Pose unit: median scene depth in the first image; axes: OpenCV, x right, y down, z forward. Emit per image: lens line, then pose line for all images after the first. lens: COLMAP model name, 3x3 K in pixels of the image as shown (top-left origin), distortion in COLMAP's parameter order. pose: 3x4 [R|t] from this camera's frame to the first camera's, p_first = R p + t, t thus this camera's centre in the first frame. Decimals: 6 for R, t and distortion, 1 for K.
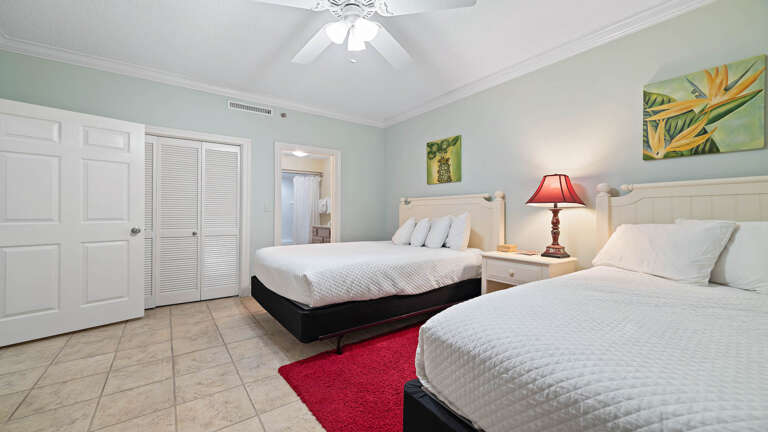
lens RADIAL K [[293.2, 0, 382.1], [0, 293.2, 215.0], [0, 0, 1]] dist [-0.003511, -0.000121]
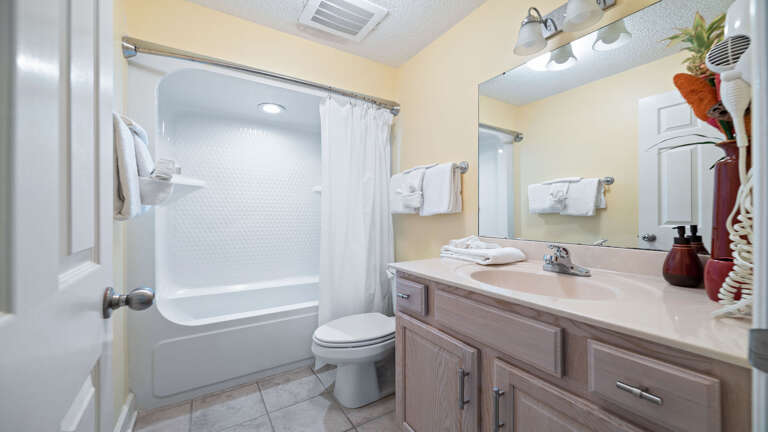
lens RADIAL K [[293.2, 0, 385.4], [0, 293.2, 213.9], [0, 0, 1]] dist [-0.003511, -0.000121]
pose [[0.996246, -0.001386, -0.086553, -0.191200], [0.001987, 0.999974, 0.006861, -0.008019], [0.086541, -0.007007, 0.996224, 0.645743]]
